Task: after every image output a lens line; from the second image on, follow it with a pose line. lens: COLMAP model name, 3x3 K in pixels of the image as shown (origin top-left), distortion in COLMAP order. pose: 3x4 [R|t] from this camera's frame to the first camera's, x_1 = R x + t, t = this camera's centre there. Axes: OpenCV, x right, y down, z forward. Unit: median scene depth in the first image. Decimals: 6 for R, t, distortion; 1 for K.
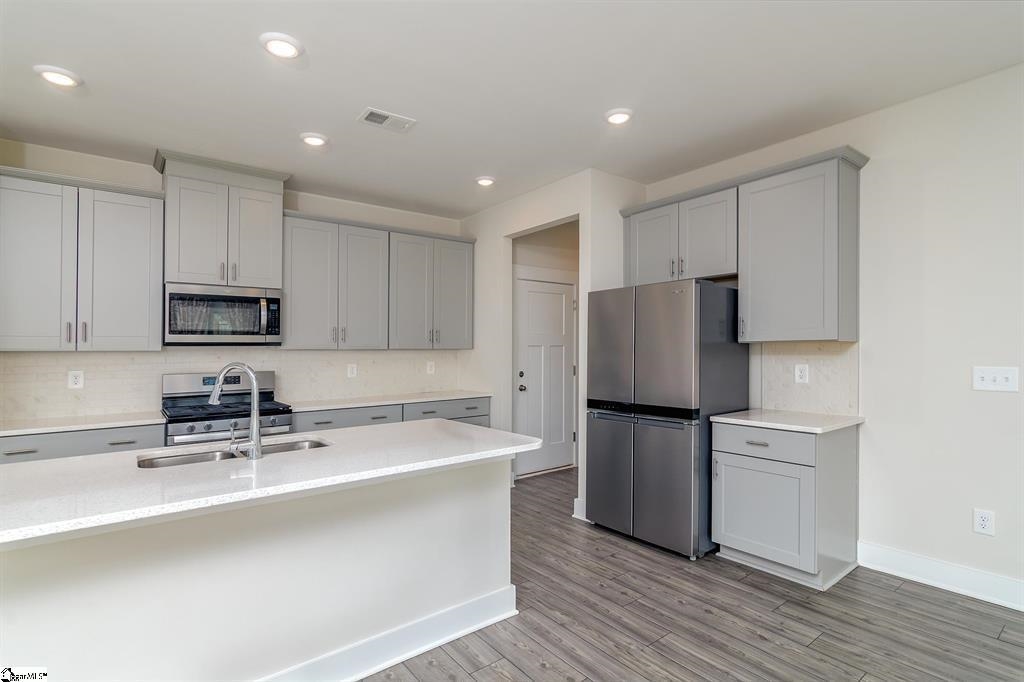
lens RADIAL K [[512.2, 0, 518.1], [0, 512.2, 340.9], [0, 0, 1]] dist [0.003462, 0.000515]
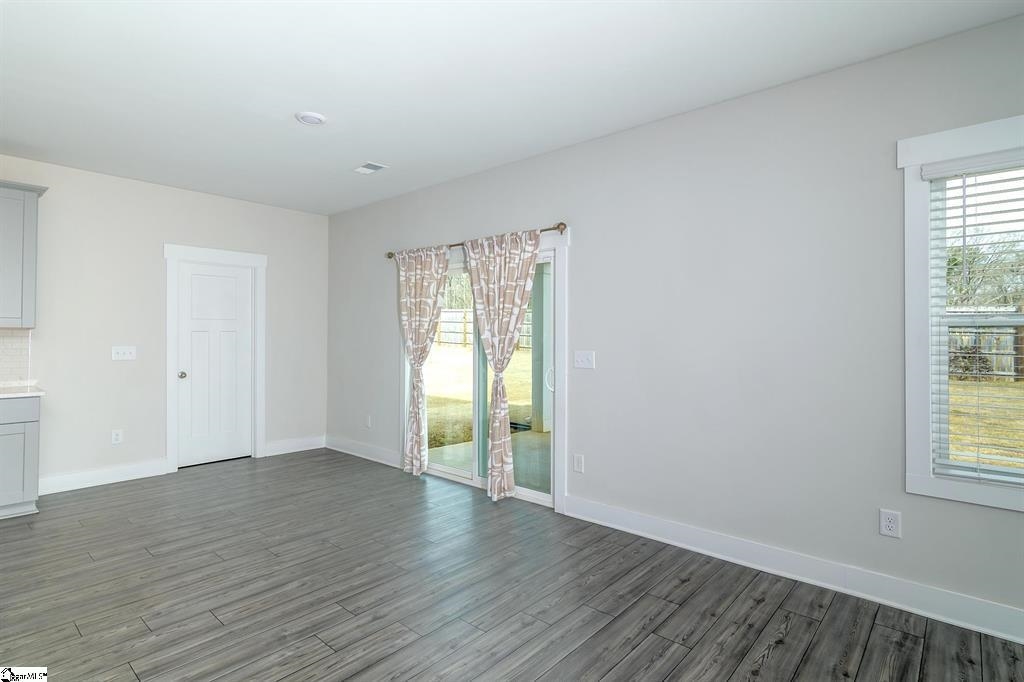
lens RADIAL K [[512.2, 0, 518.1], [0, 512.2, 340.9], [0, 0, 1]] dist [0.003462, 0.000515]
pose [[-0.205835, 0.001434, 0.978586, -0.723875], [-0.022938, 0.999717, -0.006290, 0.008316], [-0.978318, -0.023741, -0.205744, 0.031793]]
